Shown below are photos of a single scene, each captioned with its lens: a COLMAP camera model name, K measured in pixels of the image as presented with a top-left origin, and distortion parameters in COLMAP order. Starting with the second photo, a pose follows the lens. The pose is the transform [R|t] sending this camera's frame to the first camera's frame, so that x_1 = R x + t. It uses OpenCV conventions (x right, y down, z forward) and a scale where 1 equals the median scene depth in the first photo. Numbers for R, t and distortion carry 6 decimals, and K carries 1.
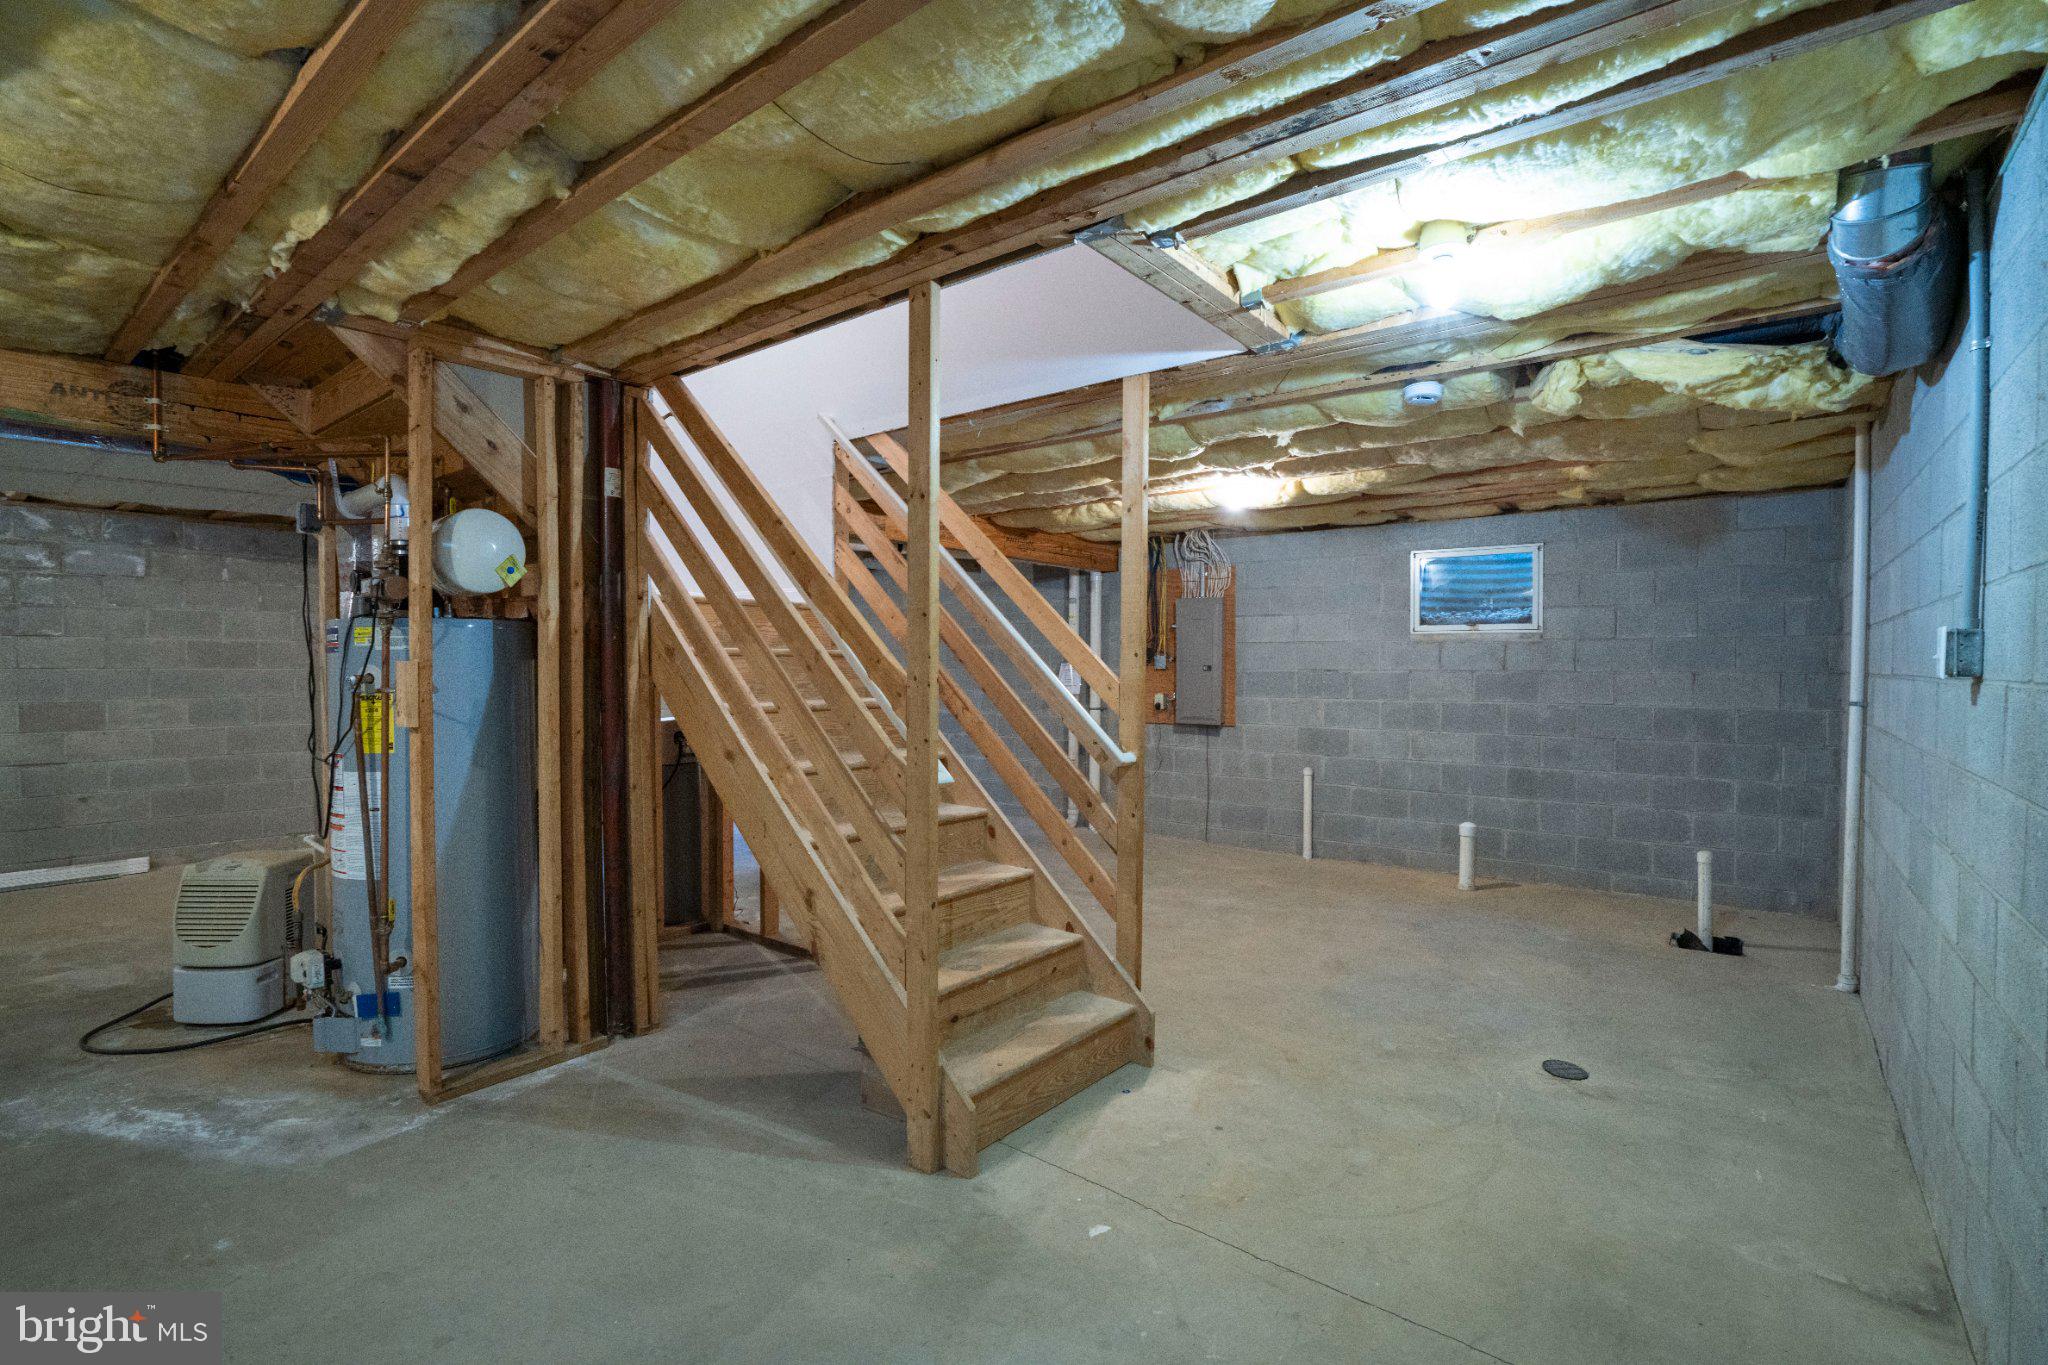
lens RADIAL K [[942.7, 0, 1022.7], [0, 942.7, 690.2], [0, 0, 1]] dist [-0.063171, 0.024706]
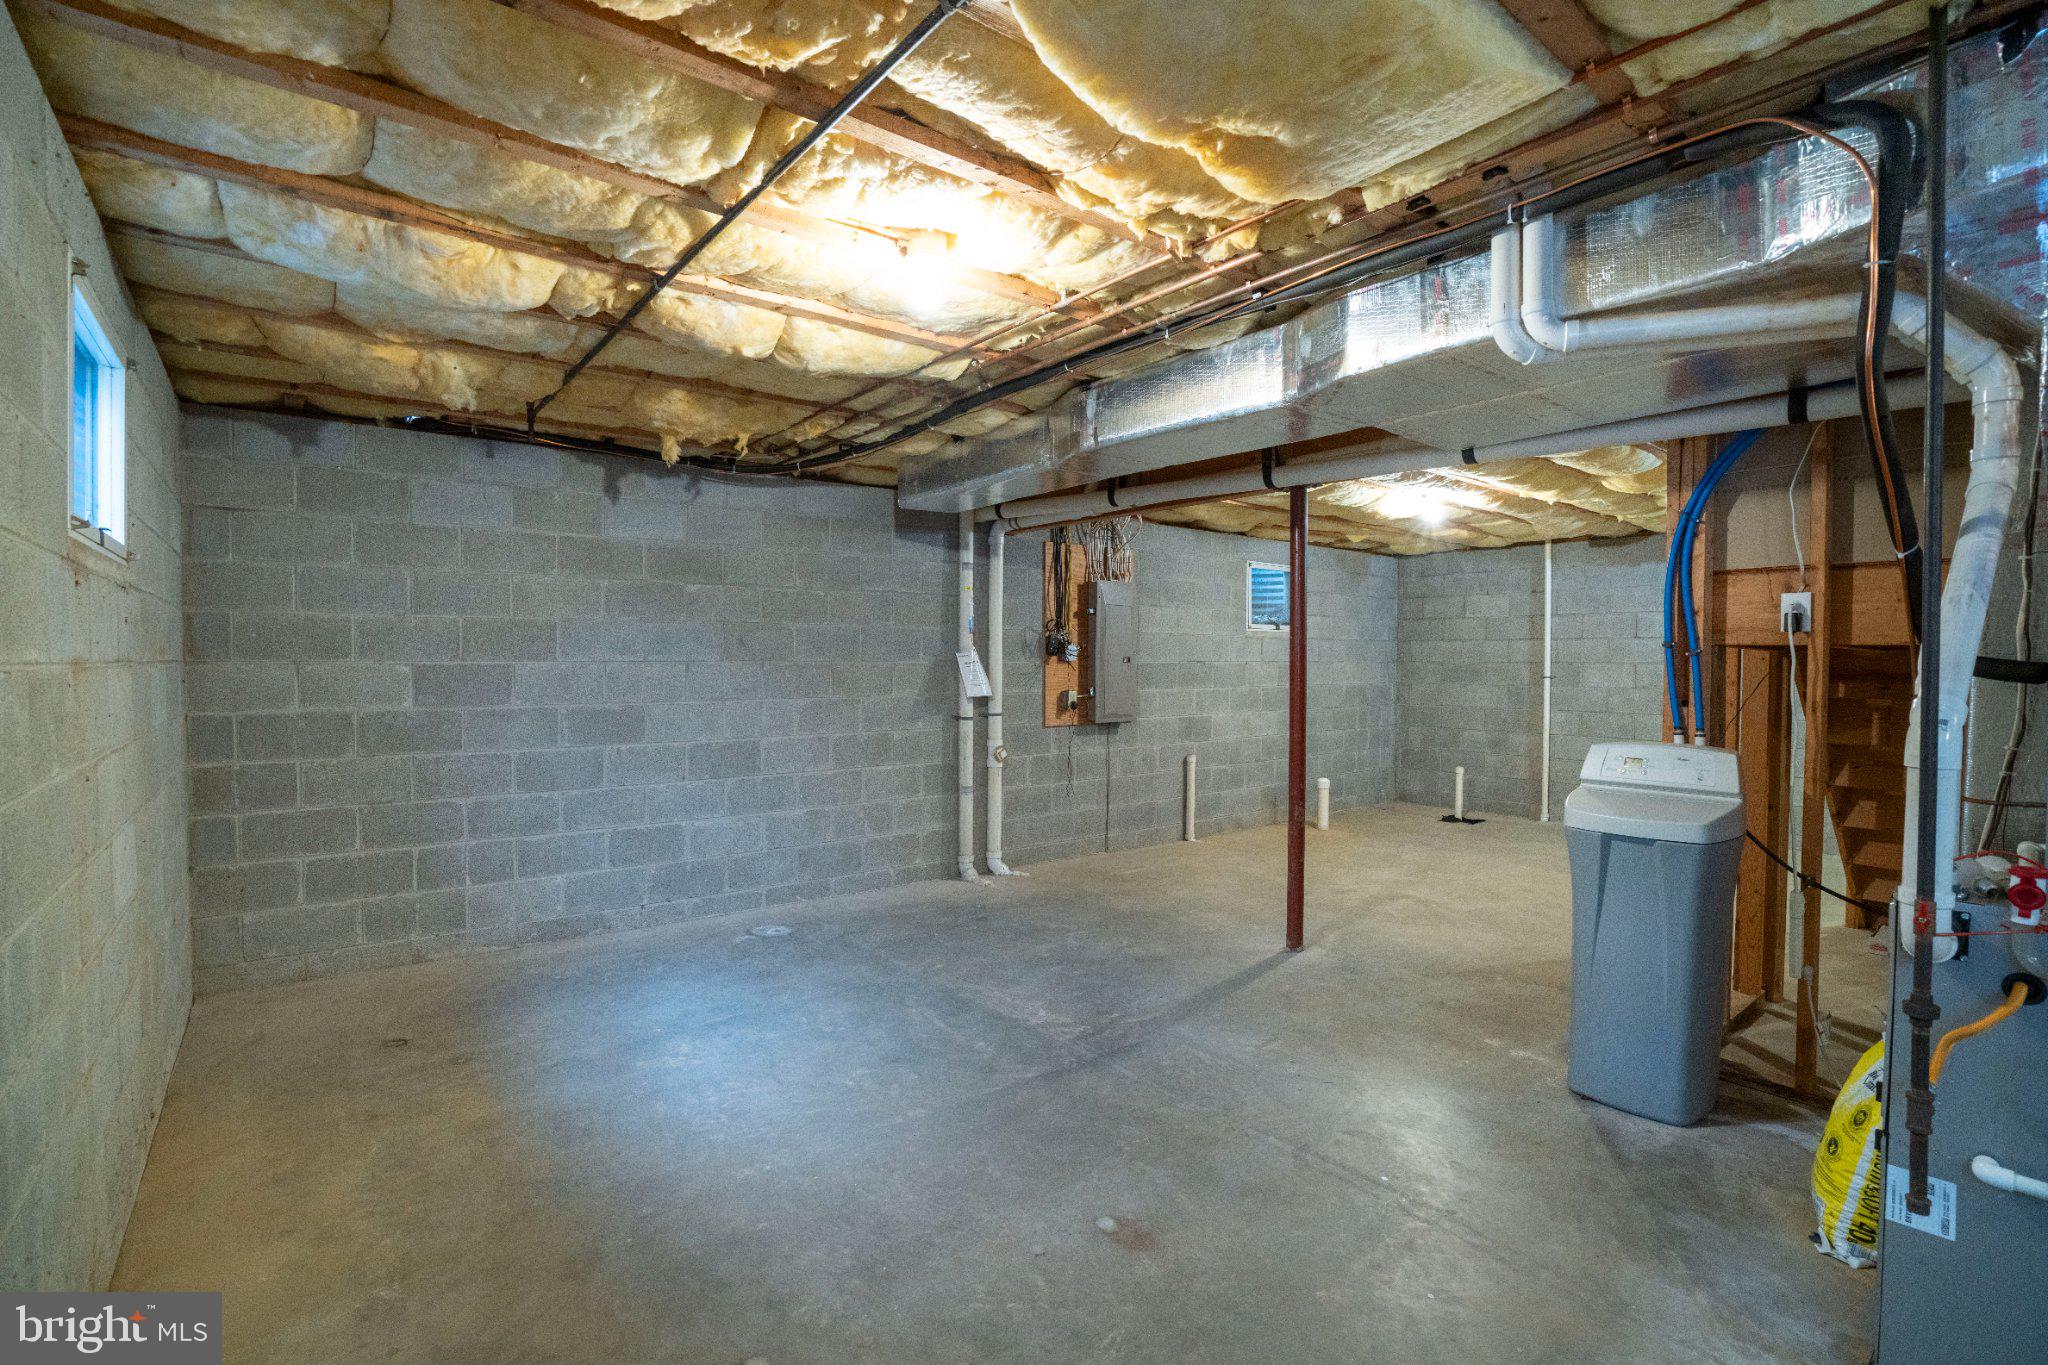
lens RADIAL K [[942.7, 0, 1022.7], [0, 942.7, 690.2], [0, 0, 1]] dist [-0.063171, 0.024706]
pose [[0.226289, -0.028829, 0.973633, -0.760081], [0.023841, 0.999426, 0.024052, -0.018881], [-0.973768, 0.017770, 0.226847, 0.954014]]
